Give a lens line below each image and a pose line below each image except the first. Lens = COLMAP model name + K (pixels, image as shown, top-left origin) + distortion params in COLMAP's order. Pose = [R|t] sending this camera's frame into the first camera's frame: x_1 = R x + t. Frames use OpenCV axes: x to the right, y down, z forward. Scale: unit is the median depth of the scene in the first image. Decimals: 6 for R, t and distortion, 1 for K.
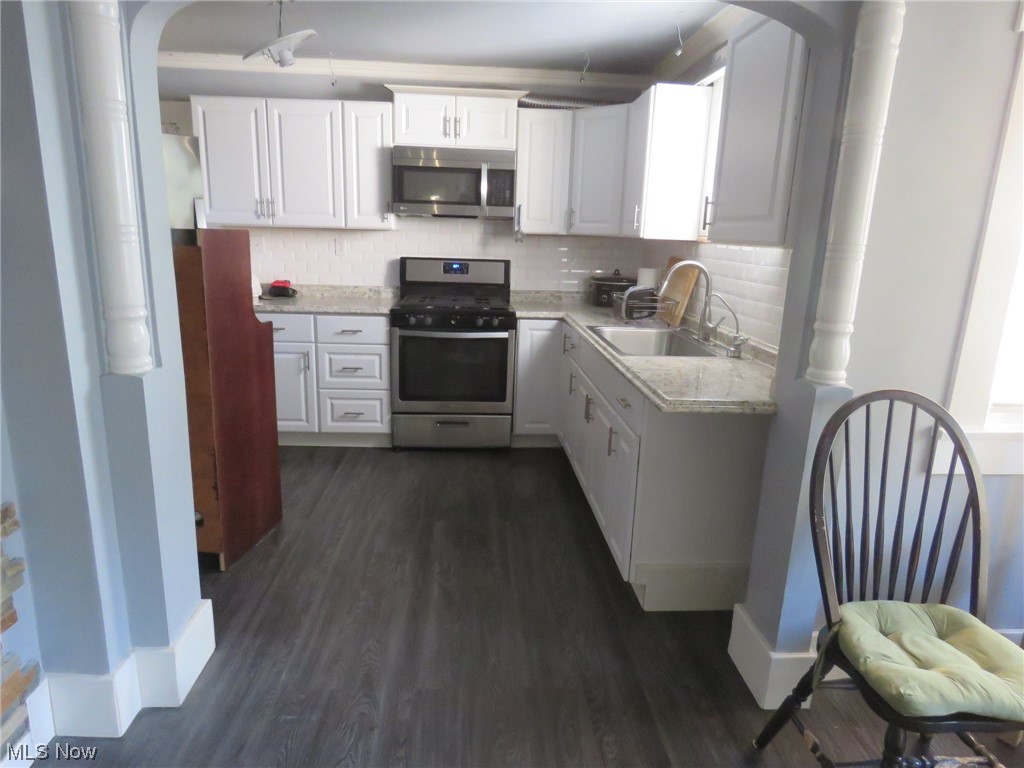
lens RADIAL K [[655.5, 0, 513.0], [0, 655.5, 387.6], [0, 0, 1]] dist [0.008860, 0.004990]
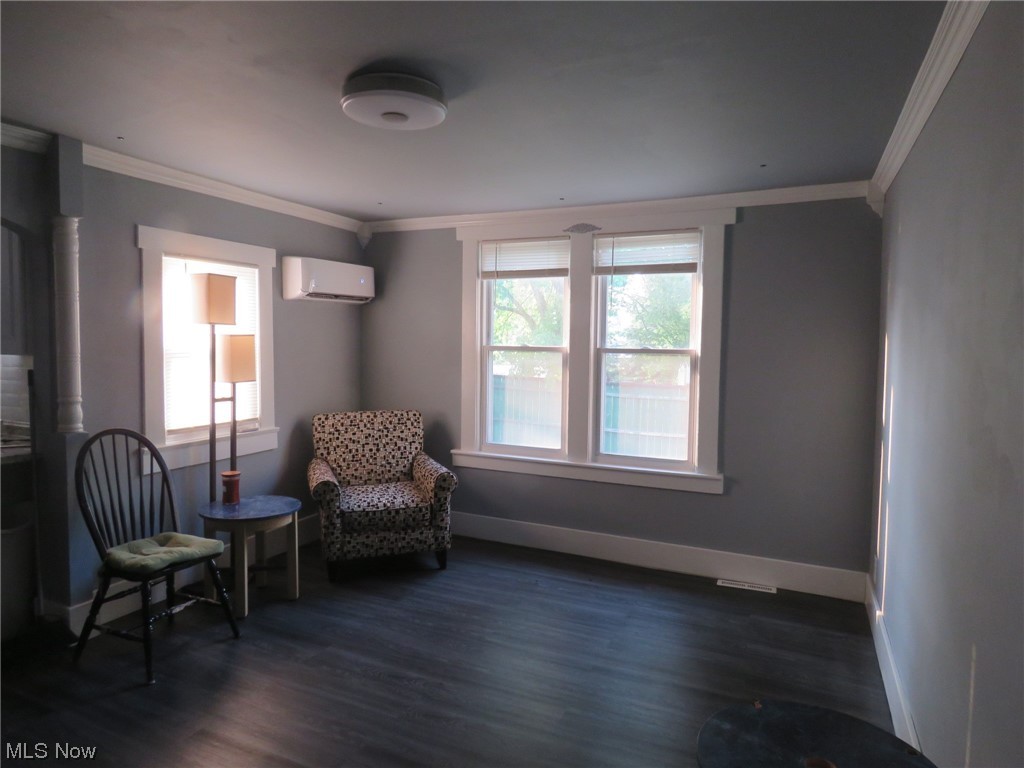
lens RADIAL K [[655.5, 0, 559.8], [0, 655.5, 371.8], [0, 0, 1]] dist [0.008860, 0.004990]
pose [[0.400043, -0.076917, 0.913263, -0.584930], [0.209077, 0.977856, -0.009227, 0.123362], [-0.892330, 0.194634, 0.407266, -0.886342]]
